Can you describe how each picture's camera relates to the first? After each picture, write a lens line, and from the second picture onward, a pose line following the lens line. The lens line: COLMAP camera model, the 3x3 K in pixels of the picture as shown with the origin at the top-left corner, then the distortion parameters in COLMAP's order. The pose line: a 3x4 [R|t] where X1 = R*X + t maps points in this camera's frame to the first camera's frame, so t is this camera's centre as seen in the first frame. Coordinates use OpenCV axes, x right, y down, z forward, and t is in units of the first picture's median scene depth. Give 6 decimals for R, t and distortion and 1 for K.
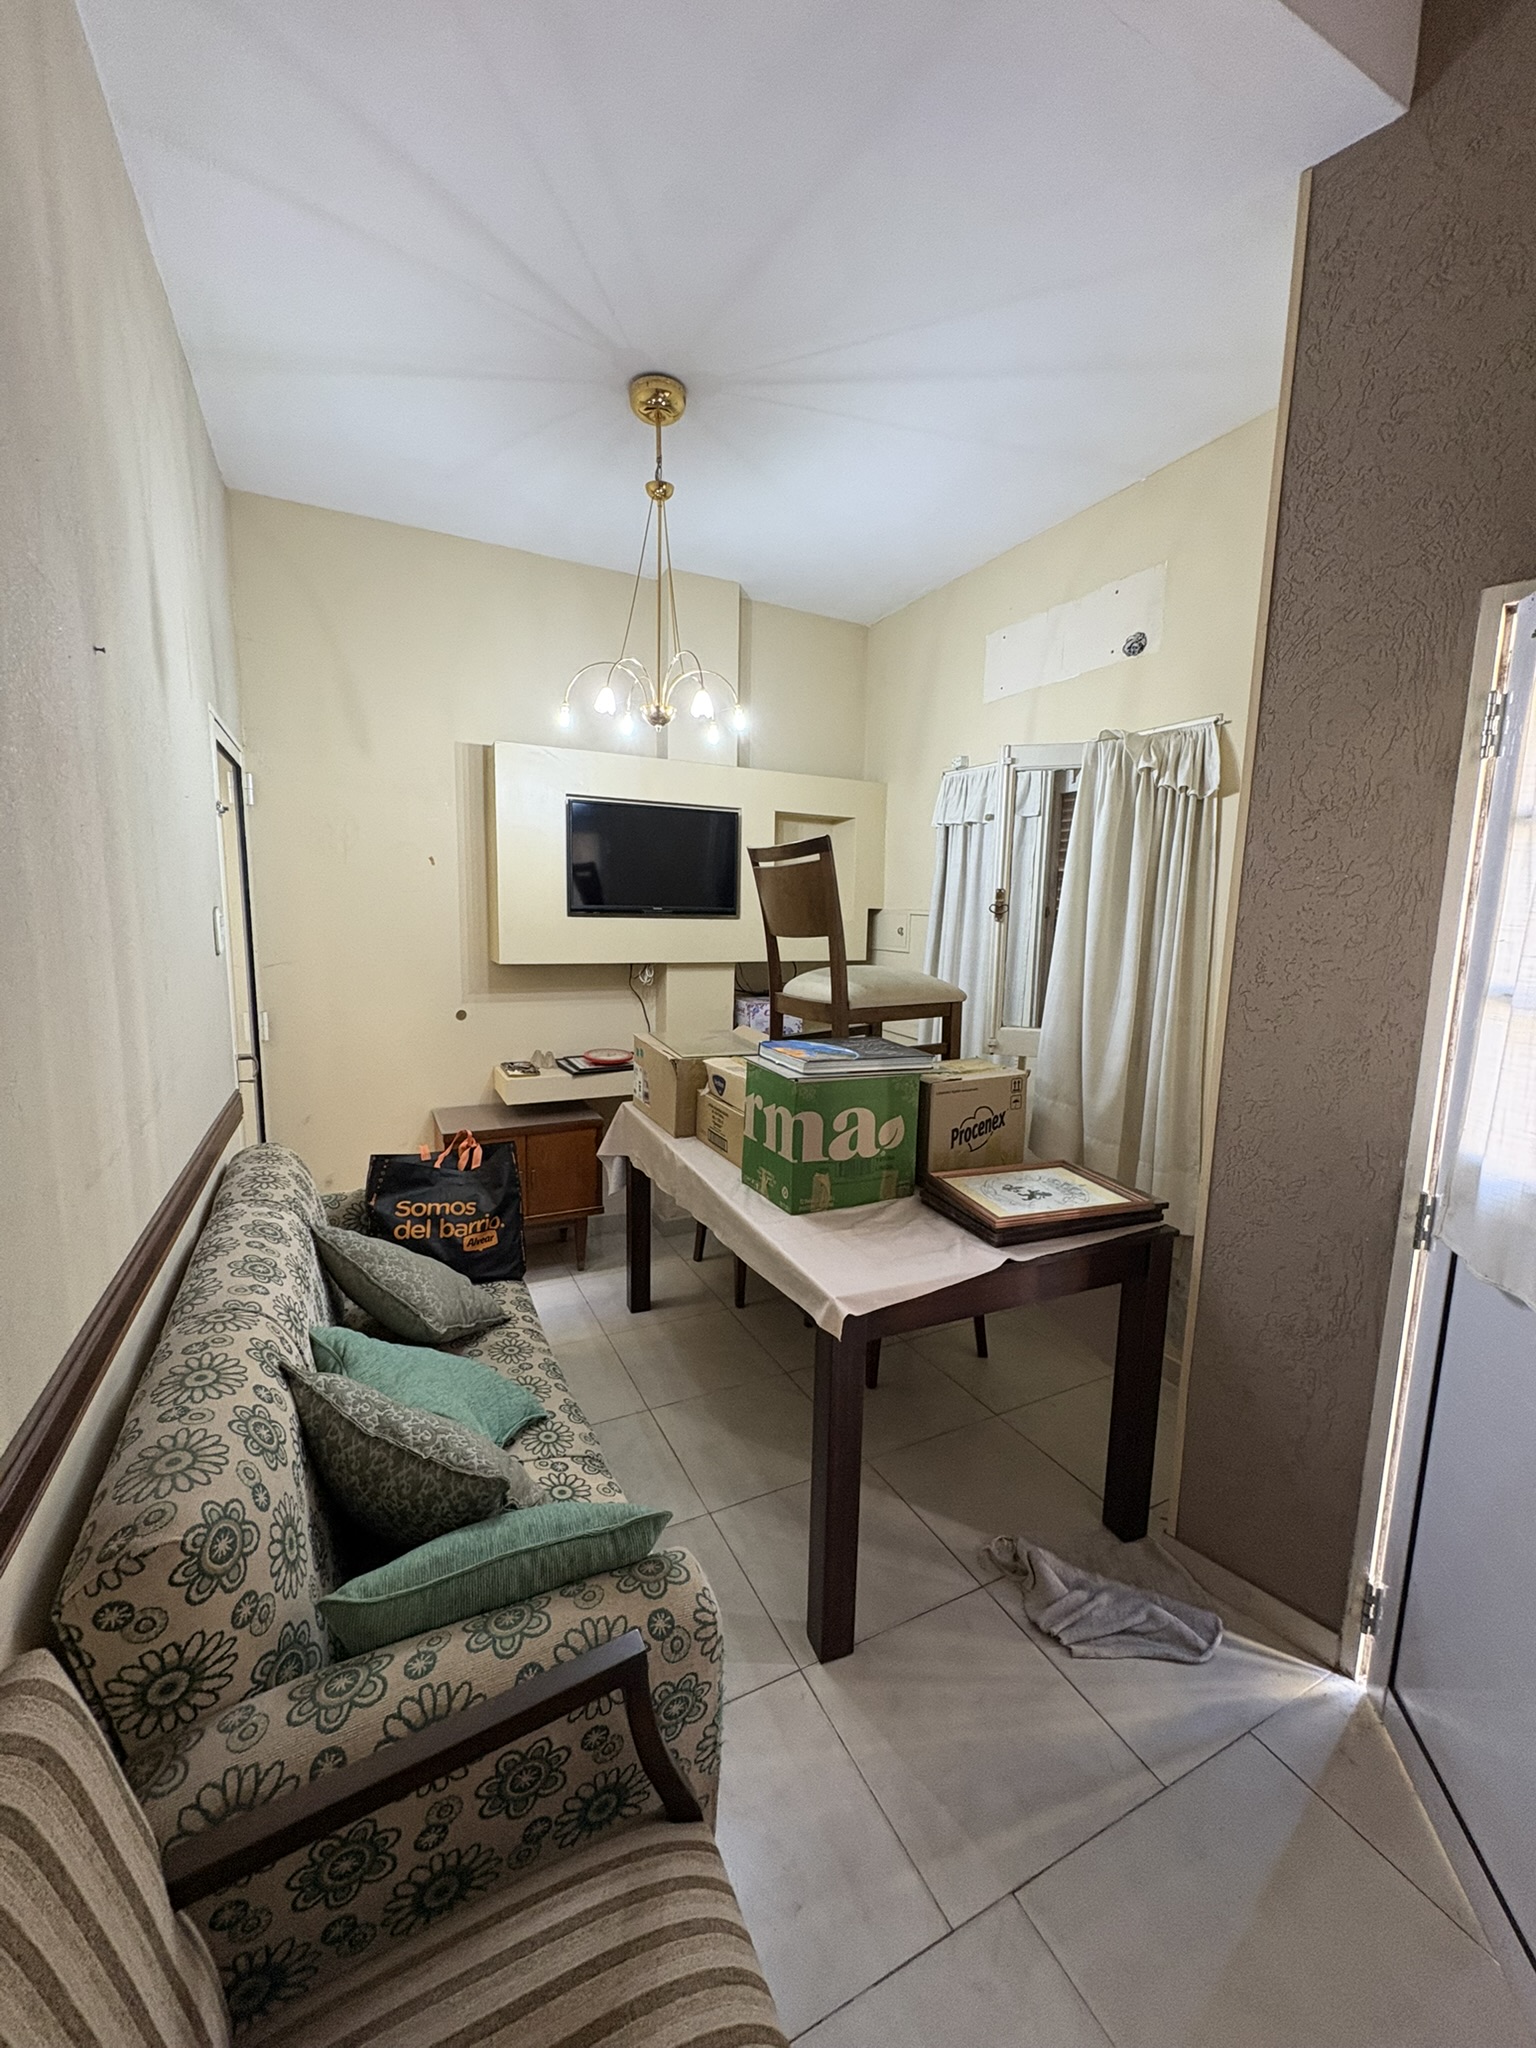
lens RADIAL K [[820.6, 0, 763.1], [0, 820.6, 1026.8], [0, 0, 1]] dist [-0.000101, 0.000294]
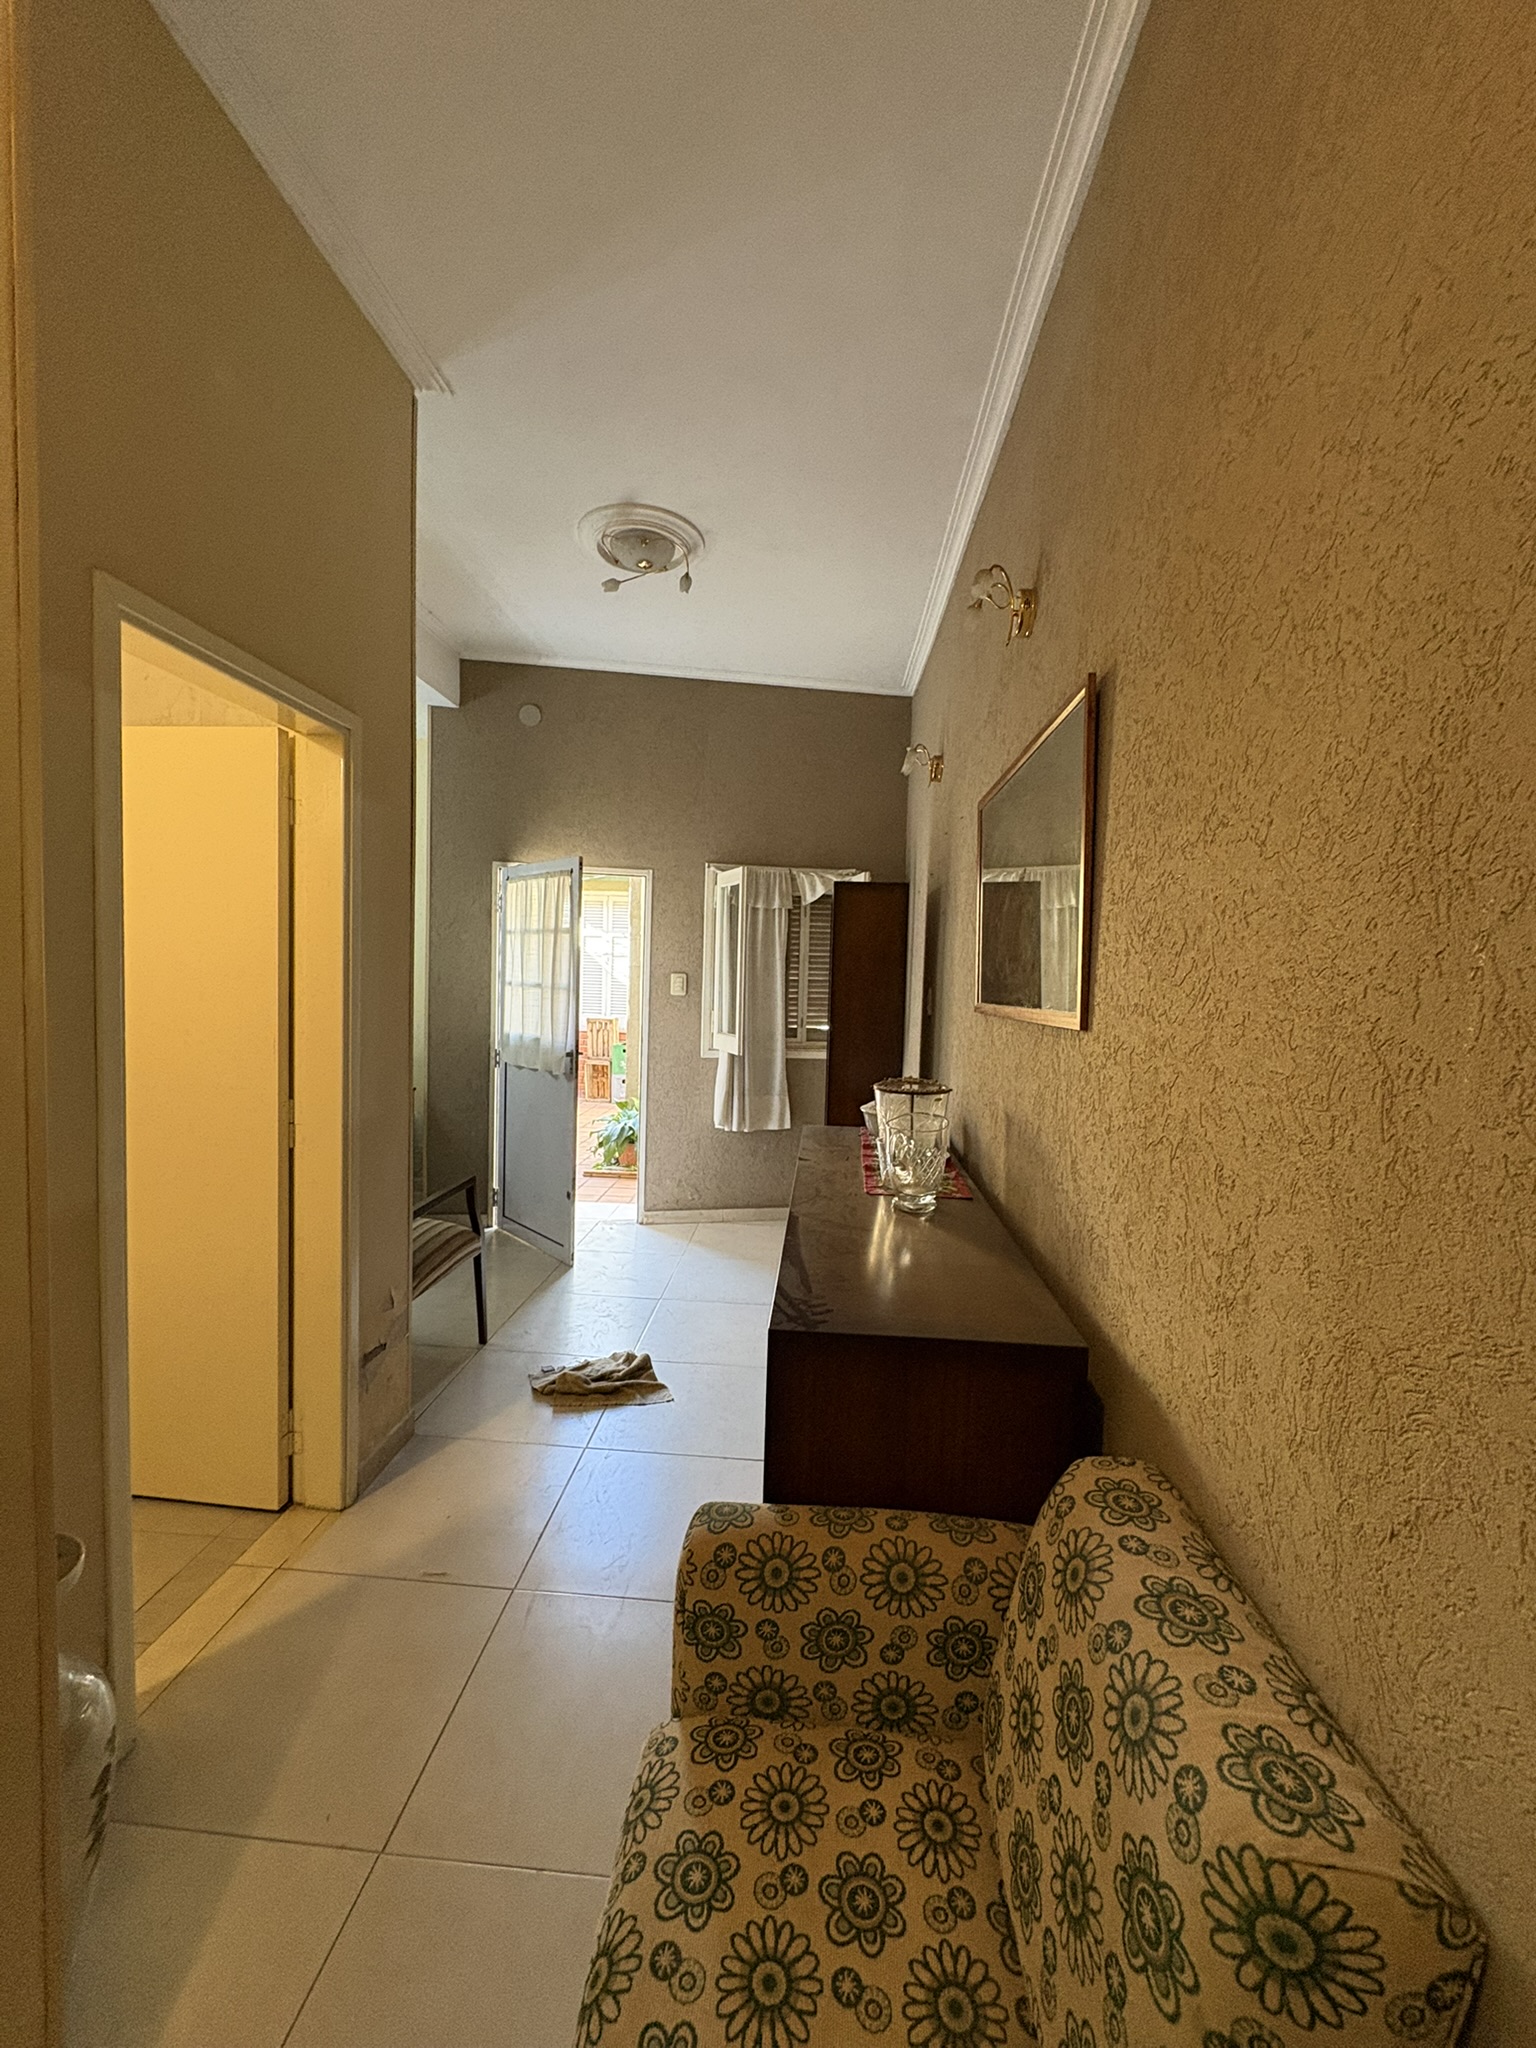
lens RADIAL K [[820.6, 0, 763.4], [0, 820.6, 1017.1], [0, 0, 1]] dist [-0.000101, 0.000294]
pose [[0.511016, -0.047162, 0.858276, -1.316876], [0.101816, 0.994785, -0.005958, 0.204626], [-0.853520, 0.090431, 0.513153, -1.444860]]
